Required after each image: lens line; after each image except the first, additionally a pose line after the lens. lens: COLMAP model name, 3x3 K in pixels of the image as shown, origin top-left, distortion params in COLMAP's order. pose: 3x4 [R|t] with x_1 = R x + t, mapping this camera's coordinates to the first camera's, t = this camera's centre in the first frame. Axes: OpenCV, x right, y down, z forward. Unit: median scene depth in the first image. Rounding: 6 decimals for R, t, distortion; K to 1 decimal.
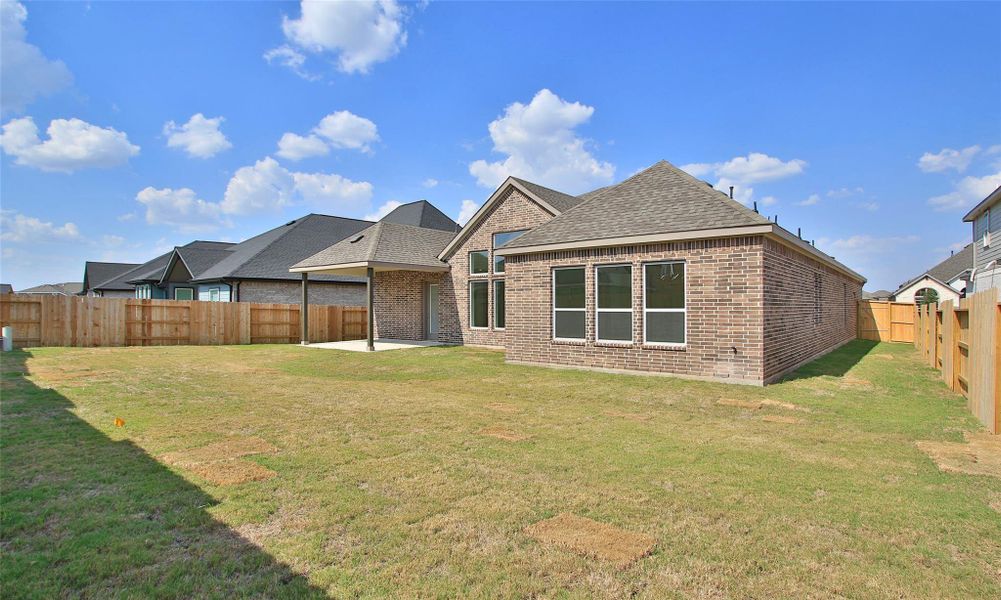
lens RADIAL K [[509.5, 0, 504.2], [0, 509.5, 306.5], [0, 0, 1]] dist [-0.008724, -0.006035]
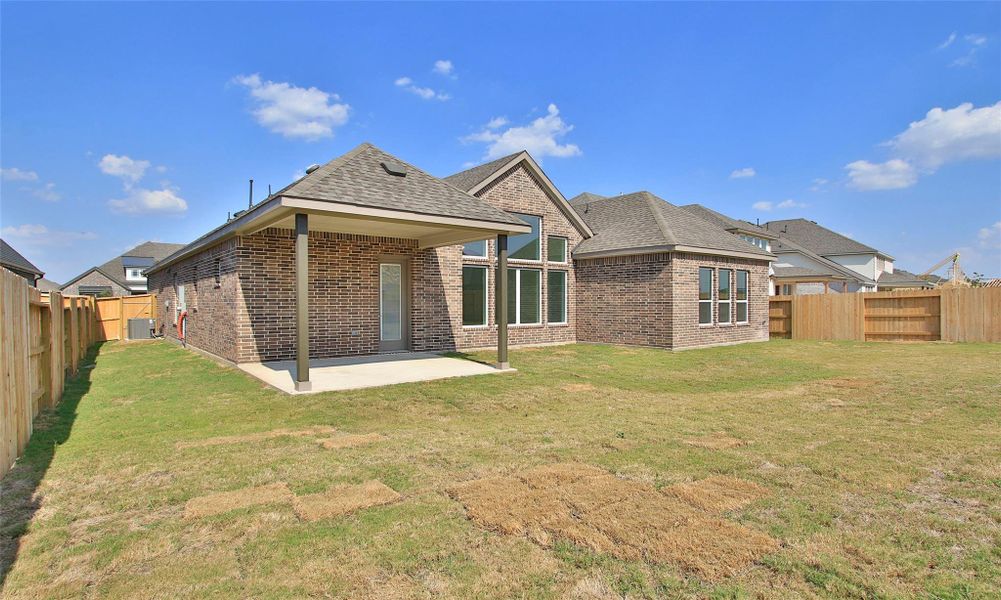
lens RADIAL K [[509.5, 0, 464.8], [0, 509.5, 305.6], [0, 0, 1]] dist [-0.008724, -0.006035]
pose [[0.244363, -0.009265, 0.969640, -1.171130], [0.000229, 0.999955, 0.009497, 0.004679], [-0.969684, -0.002098, 0.244354, 1.194110]]
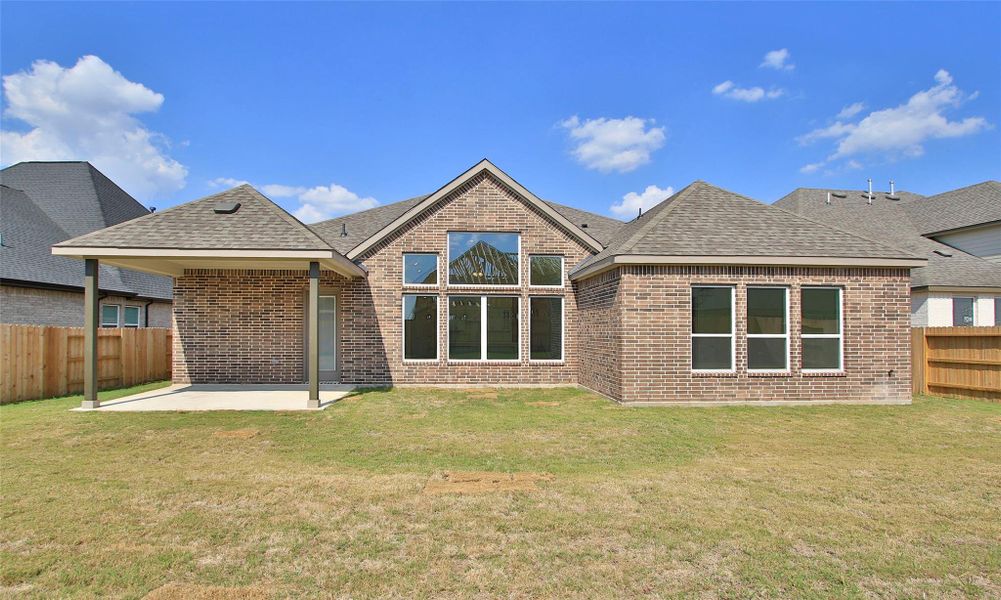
lens RADIAL K [[509.5, 0, 482.0], [0, 509.5, 343.1], [0, 0, 1]] dist [-0.008724, -0.006035]
pose [[0.740473, -0.013840, 0.671943, -0.678071], [-0.004570, 0.999661, 0.025626, -0.000997], [-0.672070, -0.022046, 0.740159, 0.593276]]
